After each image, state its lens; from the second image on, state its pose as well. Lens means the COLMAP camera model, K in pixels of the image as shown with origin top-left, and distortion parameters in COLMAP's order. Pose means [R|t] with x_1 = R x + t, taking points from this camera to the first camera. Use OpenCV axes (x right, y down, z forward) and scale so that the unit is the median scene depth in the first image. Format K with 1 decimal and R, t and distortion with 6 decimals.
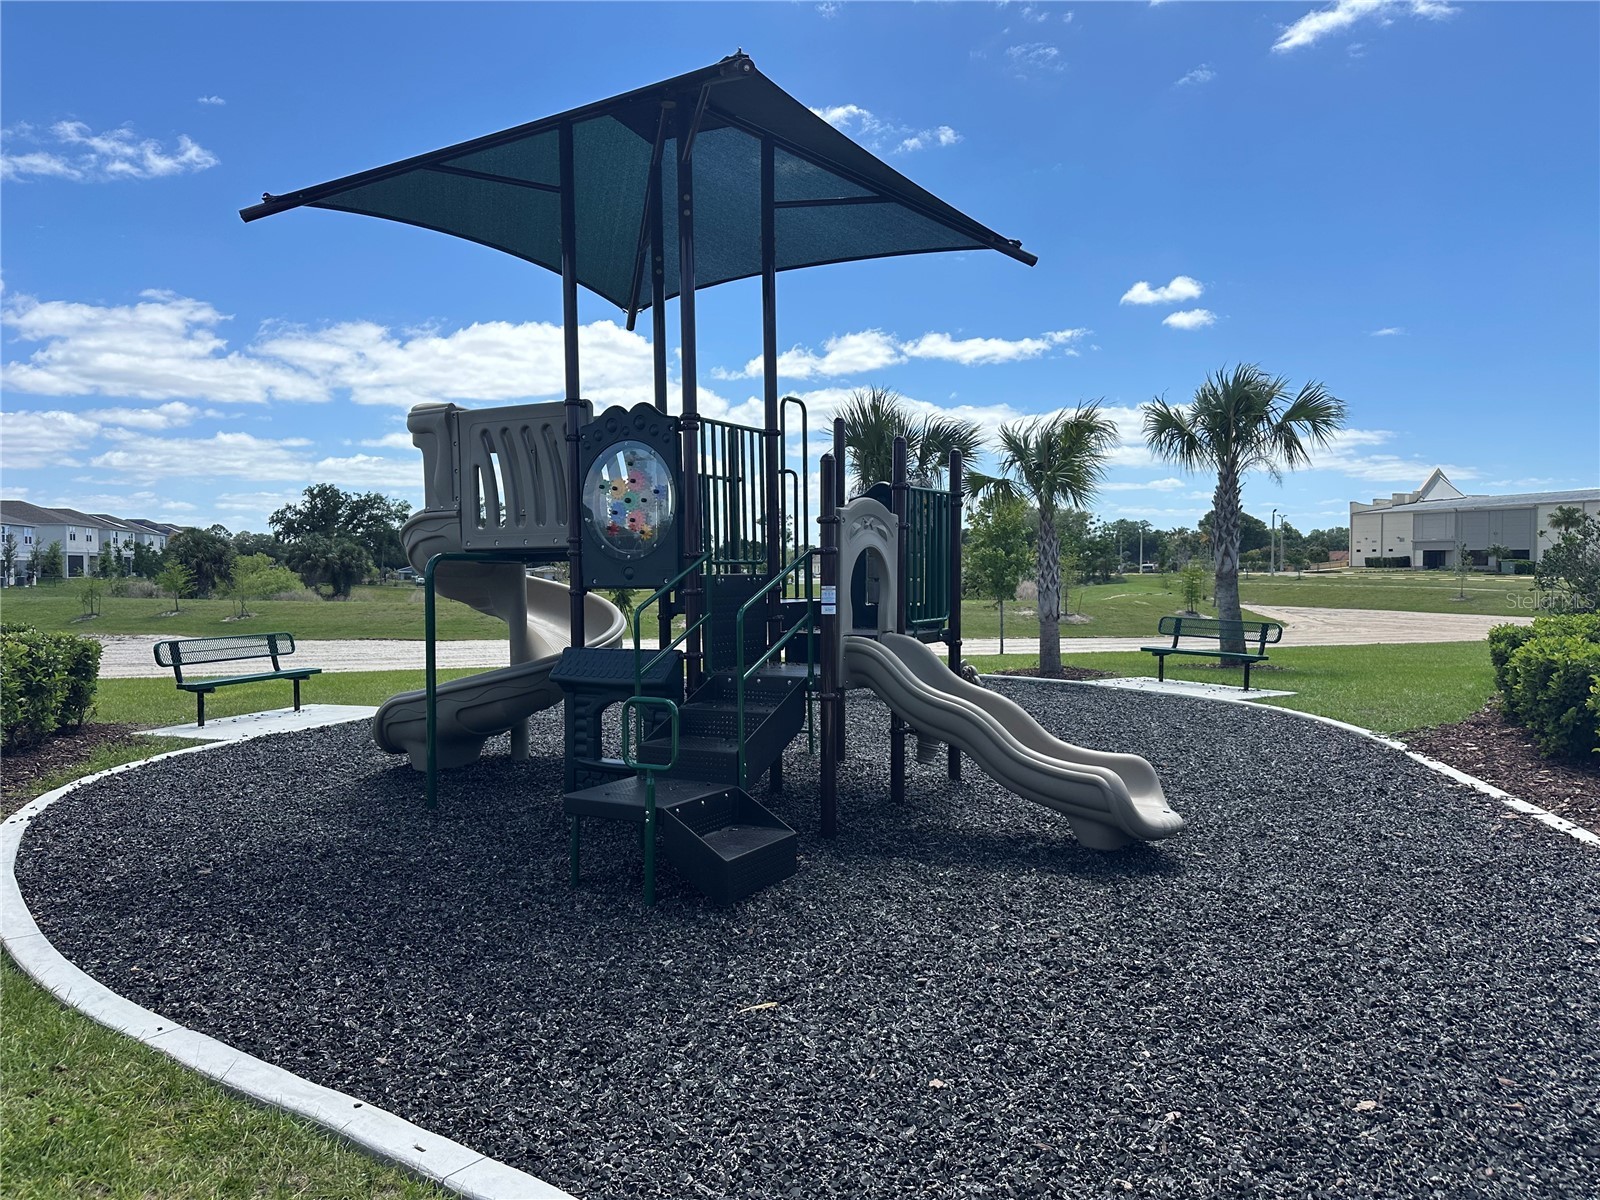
lens RADIAL K [[1133.6, 0, 810.5], [0, 1133.6, 605.9], [0, 0, 1]] dist [0.101637, -0.152211]
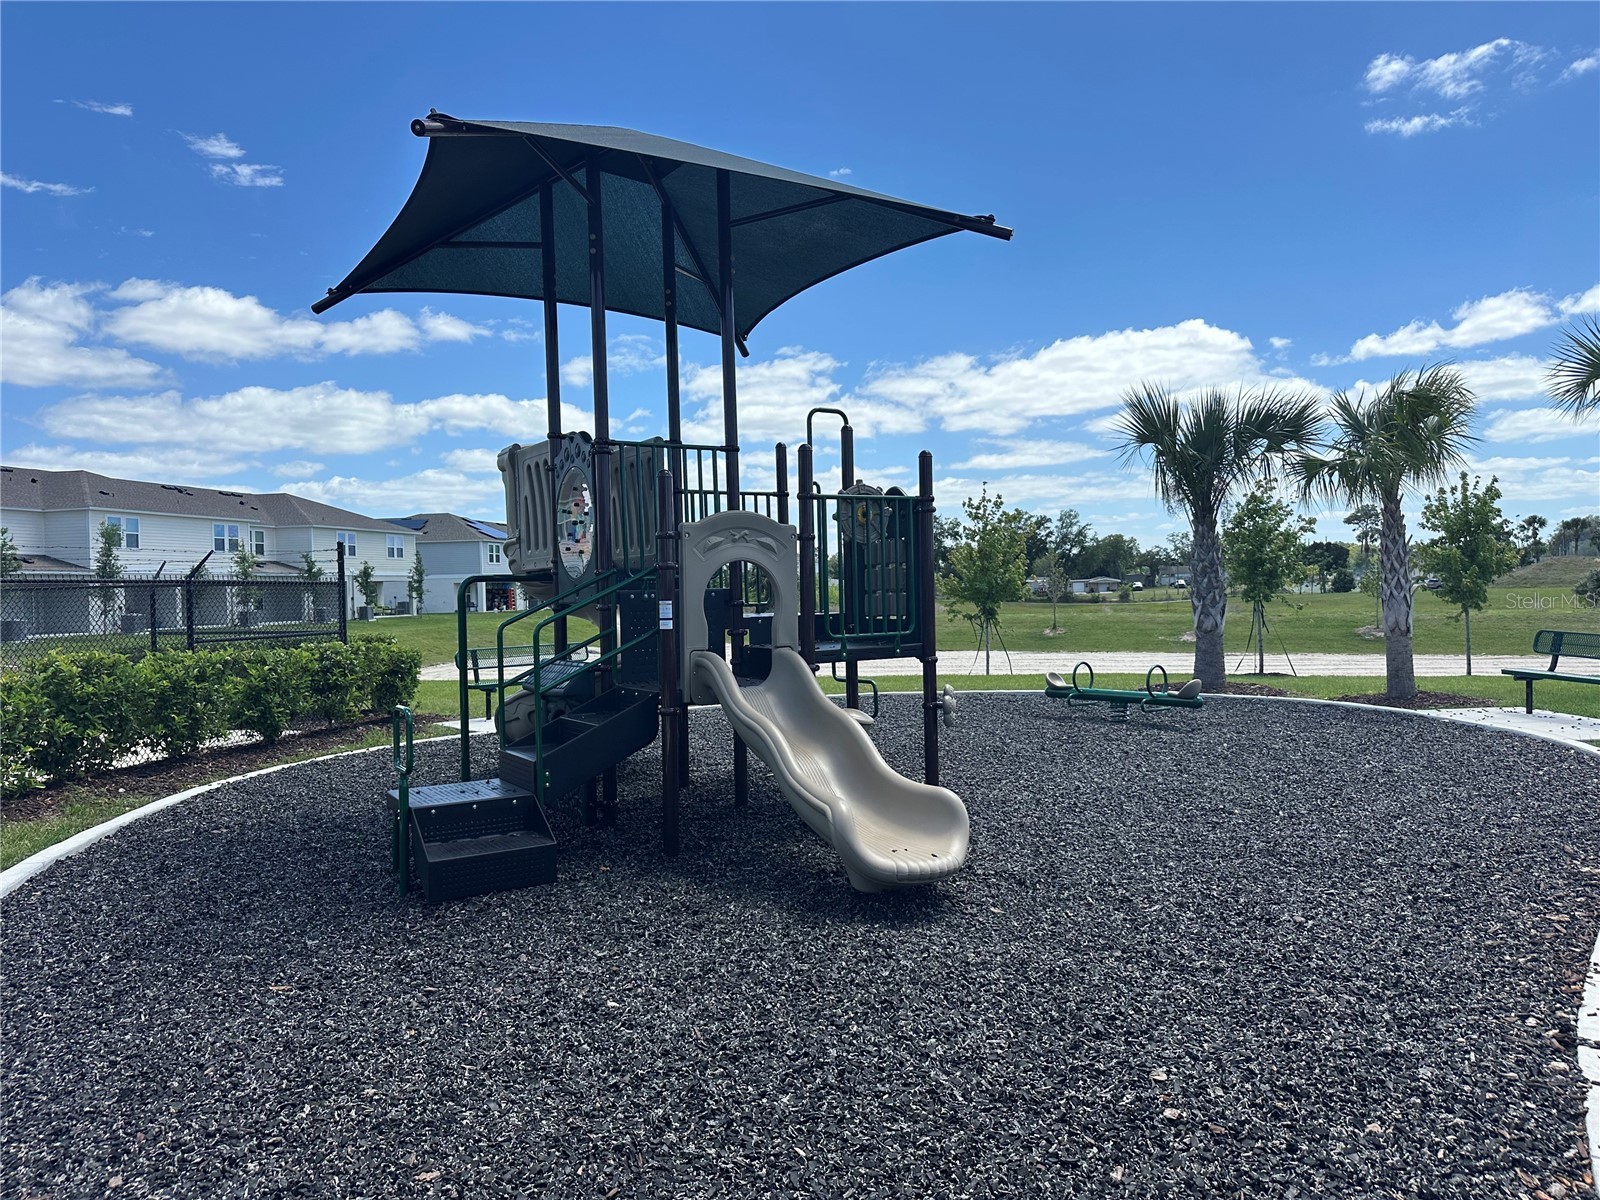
lens RADIAL K [[1133.6, 0, 810.5], [0, 1133.6, 605.9], [0, 0, 1]] dist [0.101637, -0.152211]
pose [[0.876393, -0.009031, -0.481512, 0.505406], [0.004357, 0.999932, -0.010824, -0.002080], [0.481577, 0.007388, 0.876373, 0.146643]]
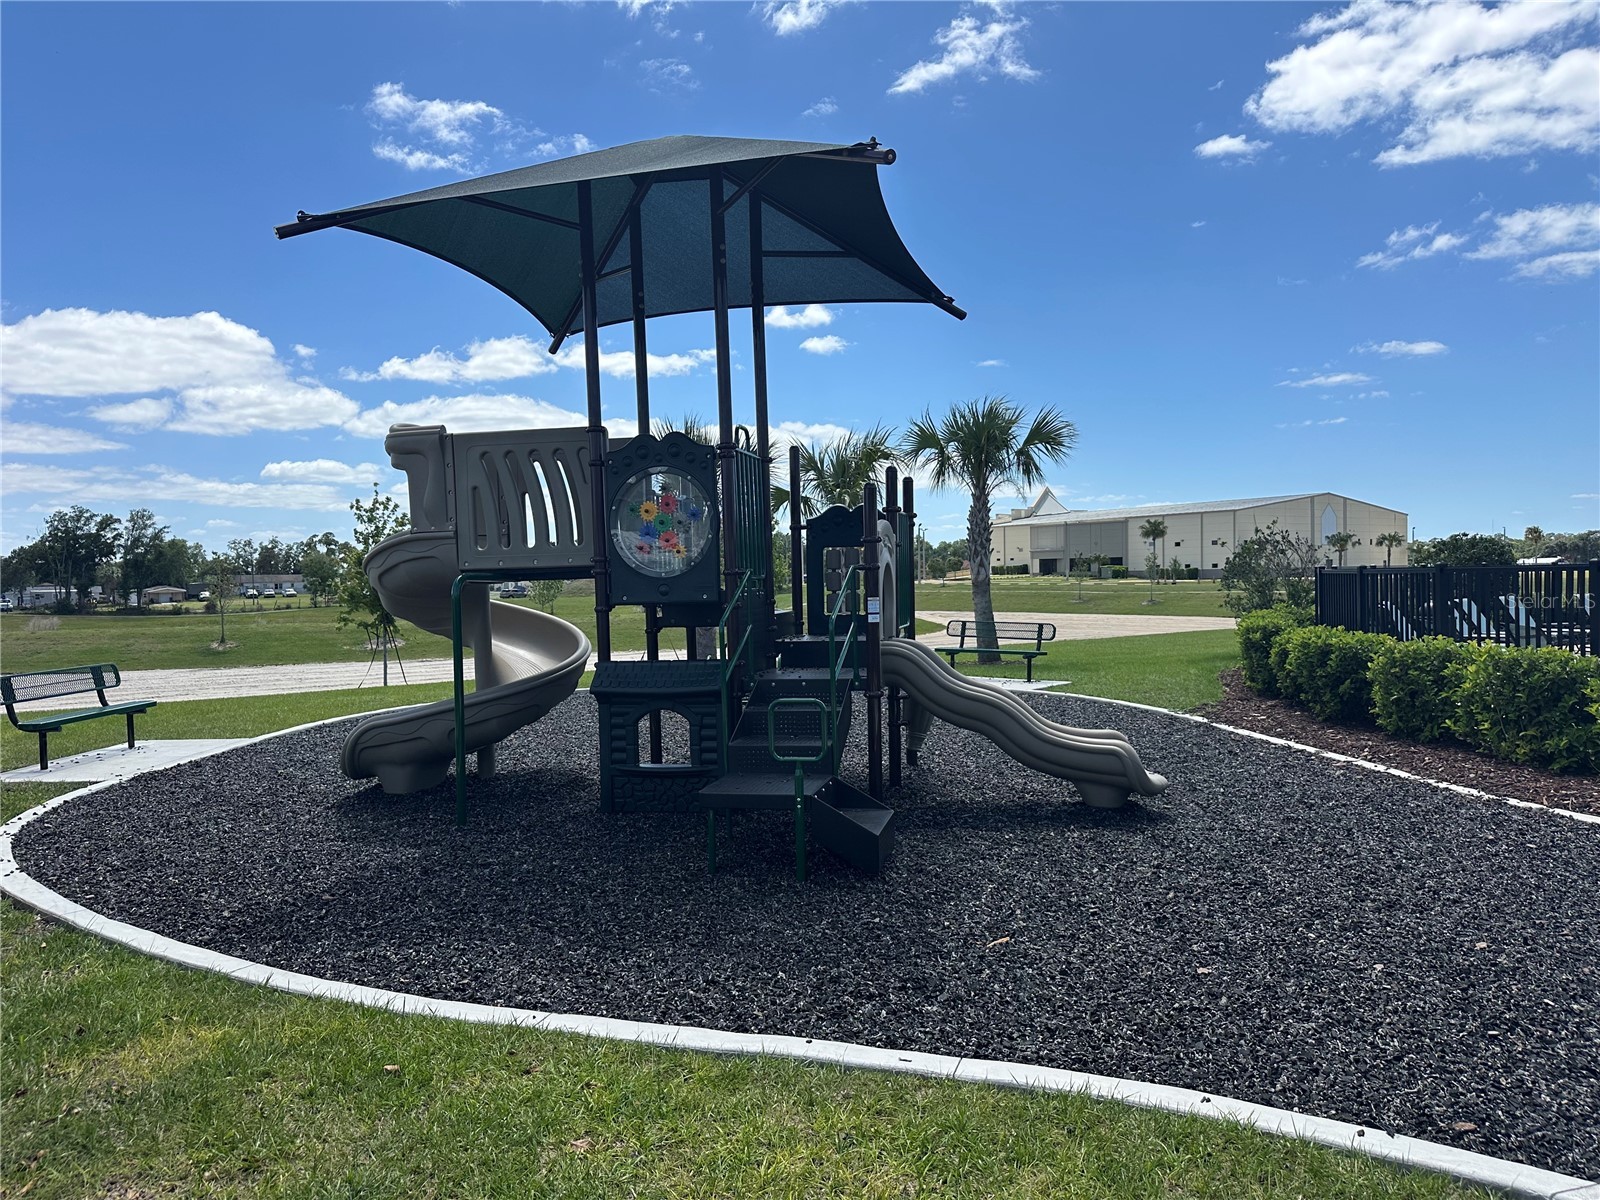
lens RADIAL K [[1133.6, 0, 810.5], [0, 1133.6, 605.9], [0, 0, 1]] dist [0.101637, -0.152211]
pose [[0.955084, -0.023667, 0.295388, -0.309006], [0.026874, 0.999616, -0.006801, -0.002326], [-0.295114, 0.014434, 0.955353, -0.058661]]
